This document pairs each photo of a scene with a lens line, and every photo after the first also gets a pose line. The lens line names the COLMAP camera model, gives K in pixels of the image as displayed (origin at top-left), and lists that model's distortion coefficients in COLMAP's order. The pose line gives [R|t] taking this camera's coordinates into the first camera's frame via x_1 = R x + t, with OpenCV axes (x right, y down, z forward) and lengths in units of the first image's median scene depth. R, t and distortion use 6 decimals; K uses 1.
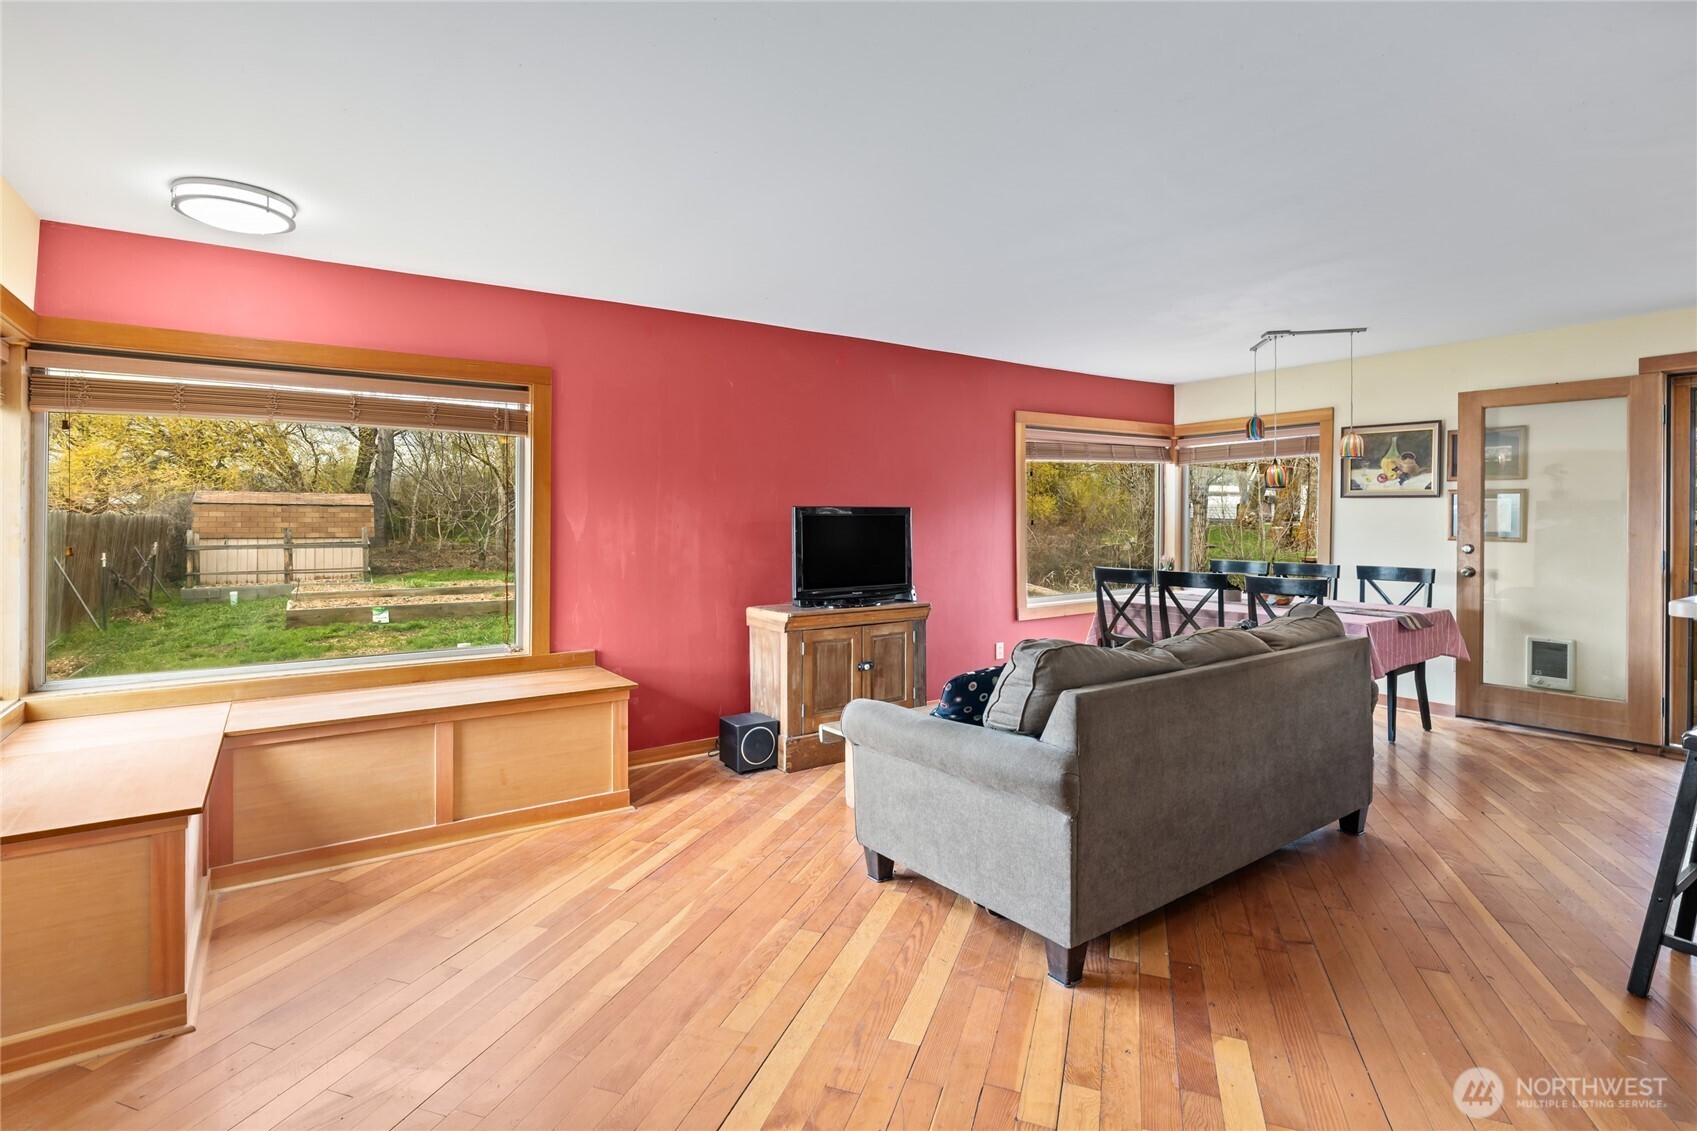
lens RADIAL K [[842.8, 0, 842.7], [0, 842.8, 520.7], [0, 0, 1]] dist [-0.006644, 0.002954]
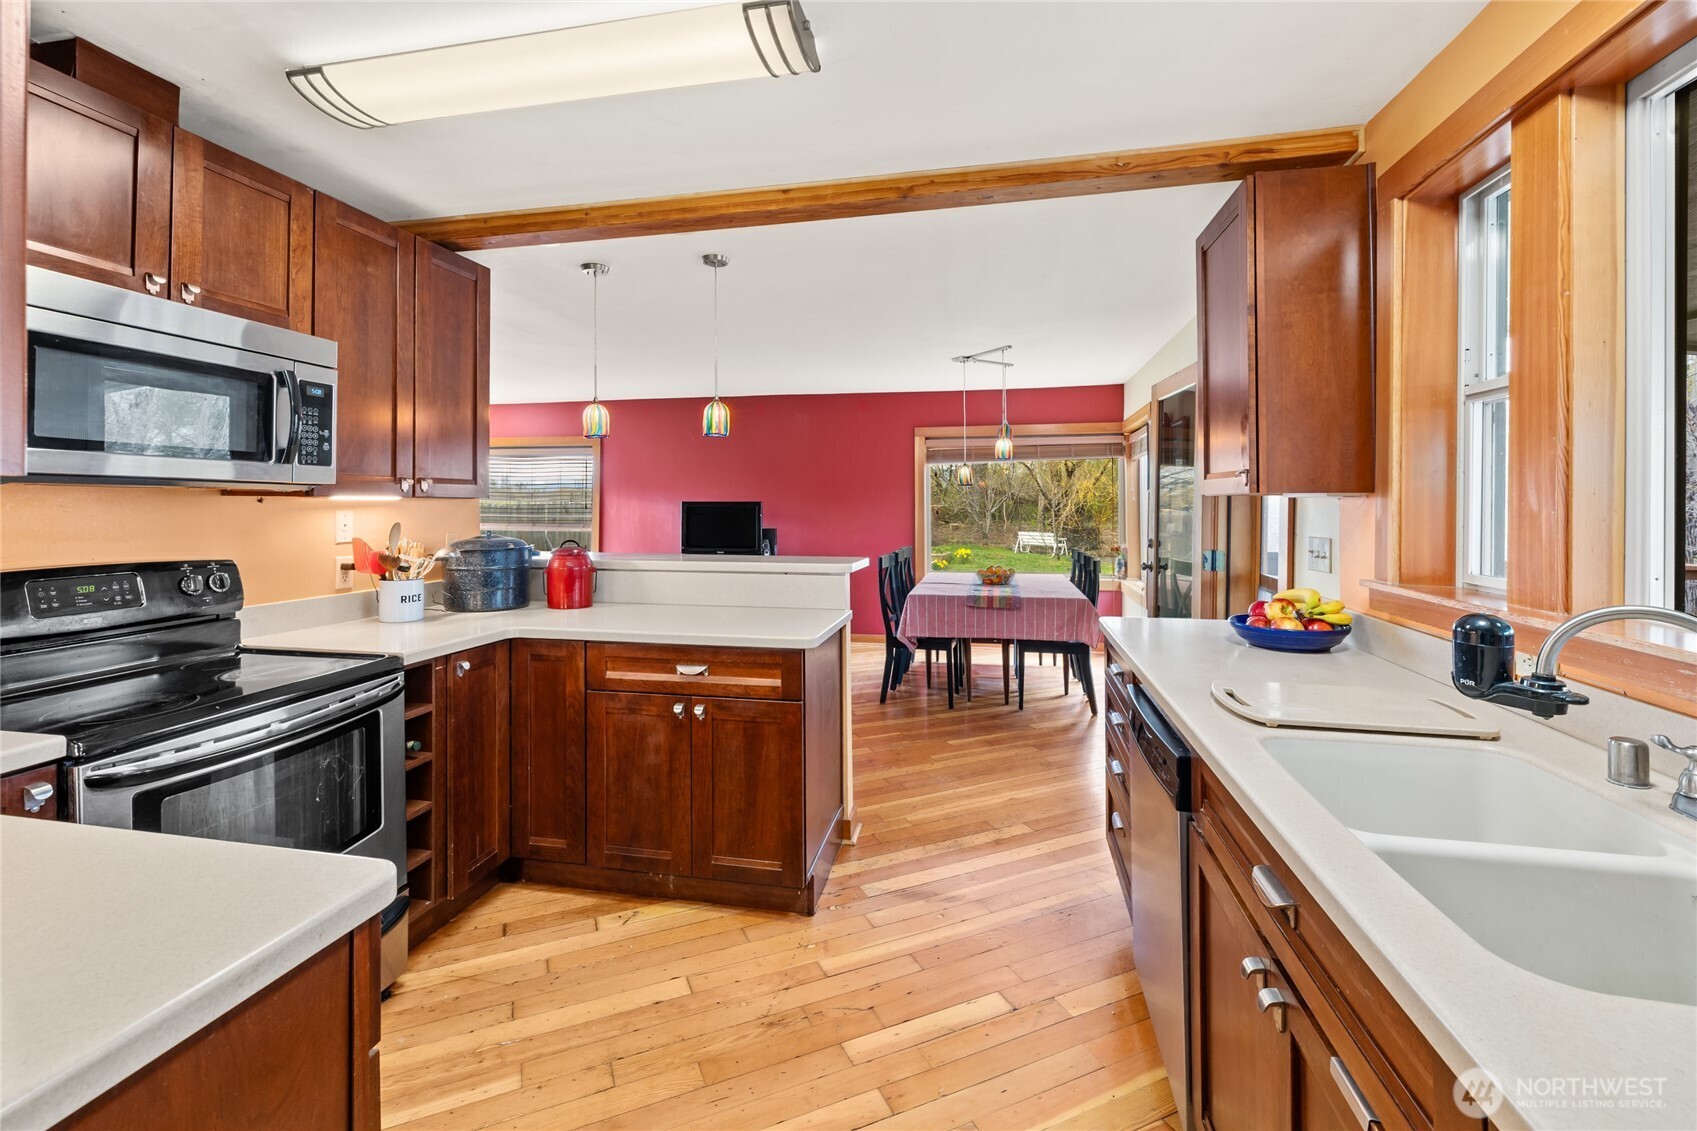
lens RADIAL K [[761.3, 0, 812.9], [0, 761.3, 496.1], [0, 0, 1]] dist [0.002923, 0.000619]
pose [[0.662850, -0.004021, -0.748742, 1.056127], [-0.007256, 0.999904, -0.011794, -0.008904], [0.748717, 0.013251, 0.662757, 0.110957]]
